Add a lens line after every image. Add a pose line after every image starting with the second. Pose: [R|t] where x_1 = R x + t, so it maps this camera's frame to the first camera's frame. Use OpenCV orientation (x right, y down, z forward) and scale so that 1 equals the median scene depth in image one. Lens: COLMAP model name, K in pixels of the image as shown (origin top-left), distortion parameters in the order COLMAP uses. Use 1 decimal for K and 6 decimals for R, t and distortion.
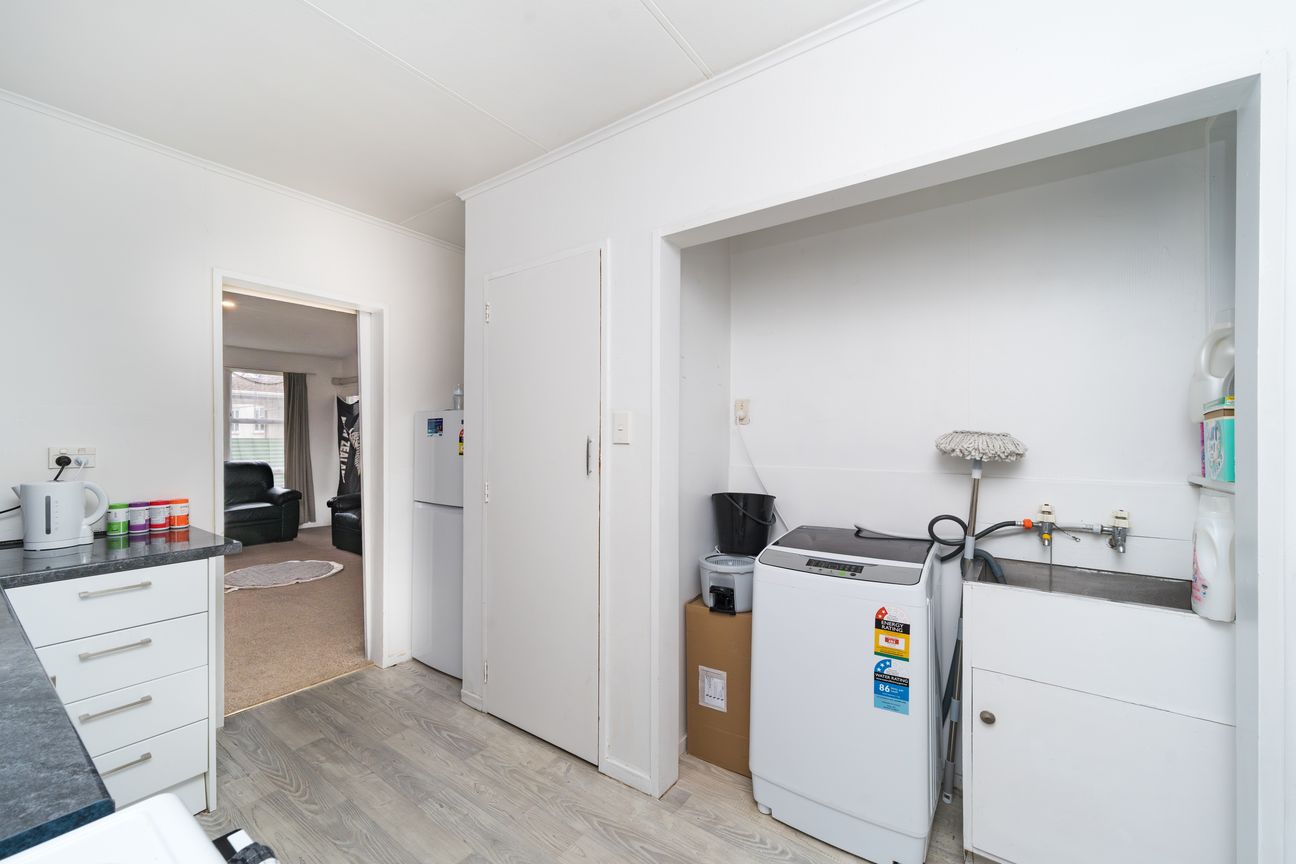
lens RADIAL K [[552.8, 0, 643.6], [0, 552.8, 430.0], [0, 0, 1]] dist [-0.000535, -0.000246]
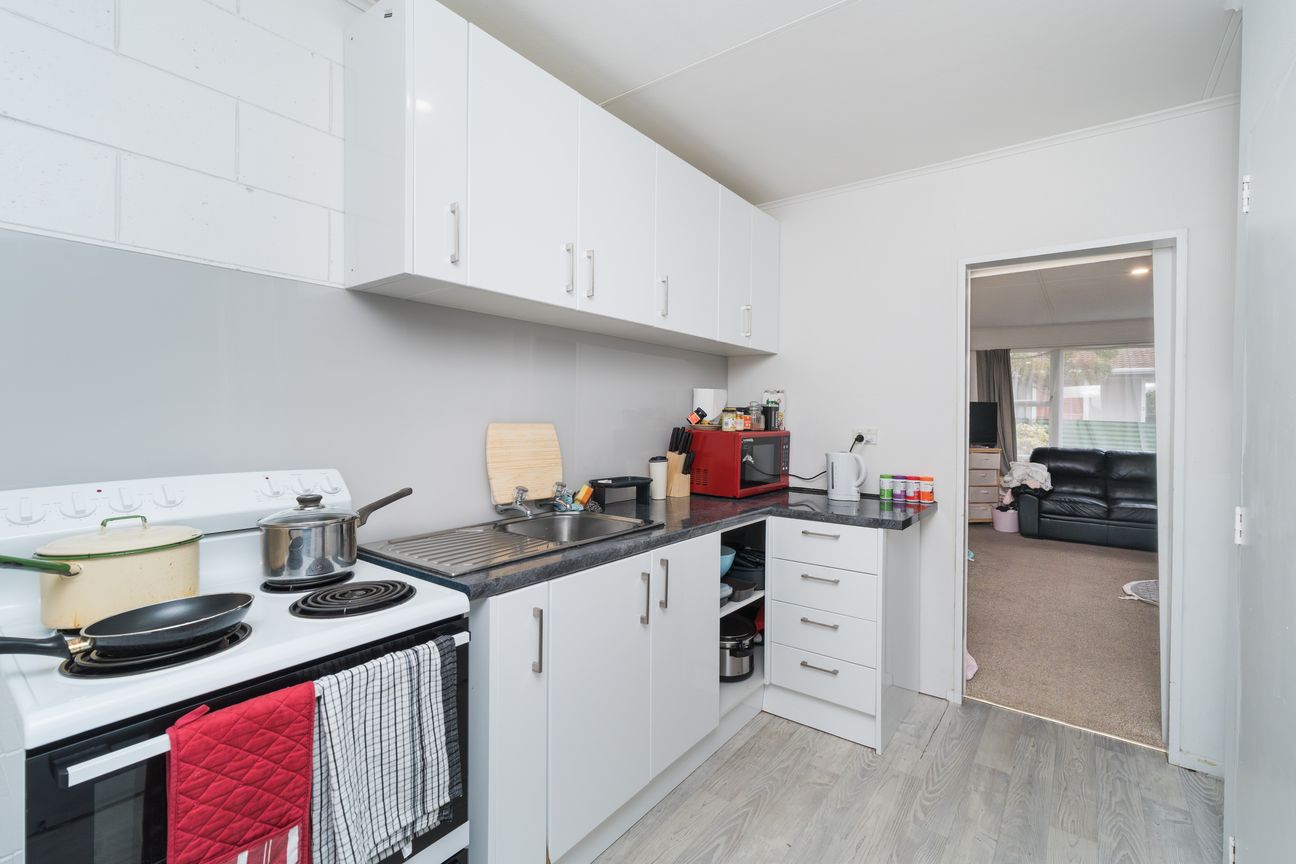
lens RADIAL K [[552.8, 0, 643.6], [0, 552.8, 430.0], [0, 0, 1]] dist [-0.000535, -0.000246]
pose [[-0.044789, 0.015327, -0.998879, 0.300788], [-0.000462, 0.999882, 0.015363, 0.014651], [0.998996, 0.001149, -0.044777, 0.497724]]
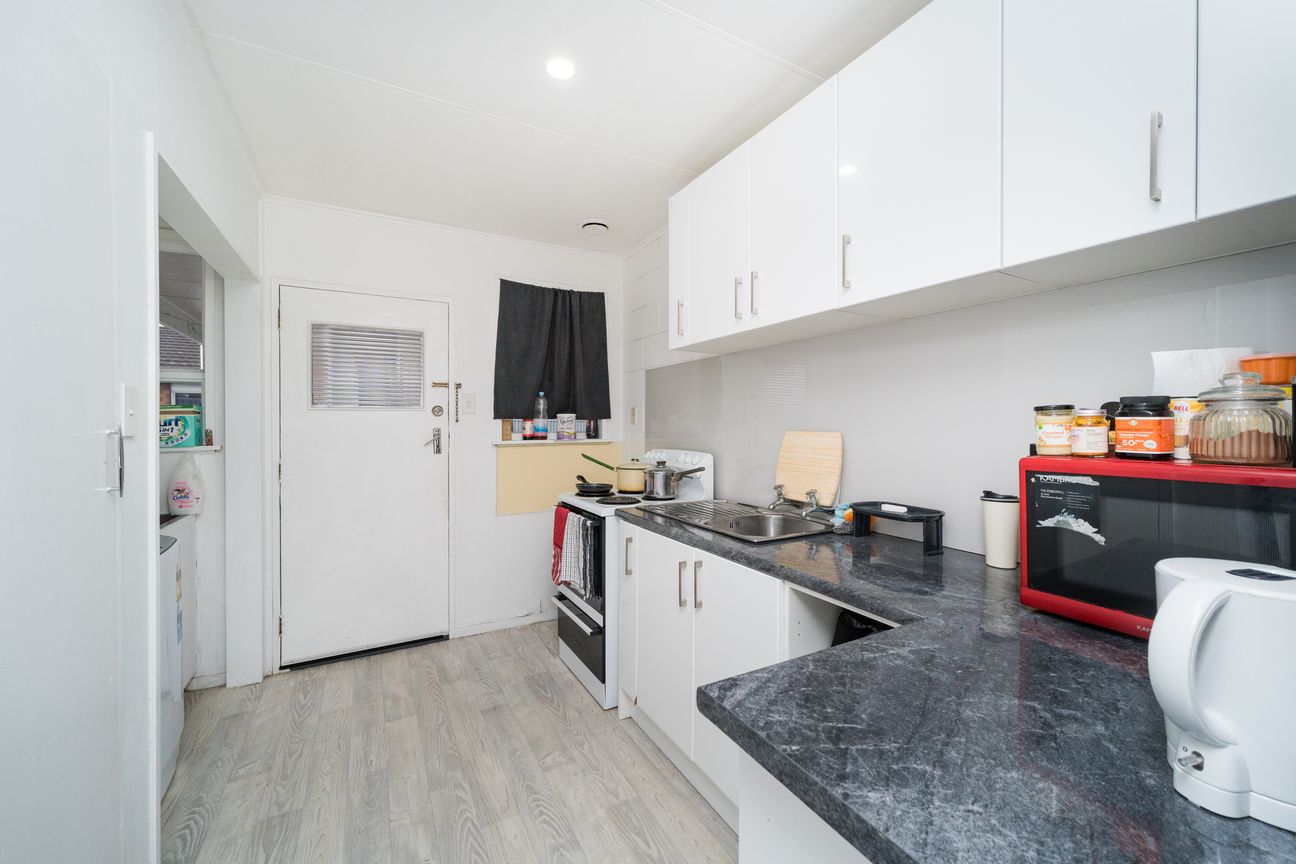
lens RADIAL K [[522.3, 0, 648.0], [0, 522.3, 432.0], [0, 0, 1]] dist [0.081895, -0.000019]
pose [[-0.904249, -0.008183, 0.426927, -1.154266], [-0.004116, 0.999937, 0.010447, 0.009023], [-0.426985, 0.007689, -0.904226, 1.520509]]
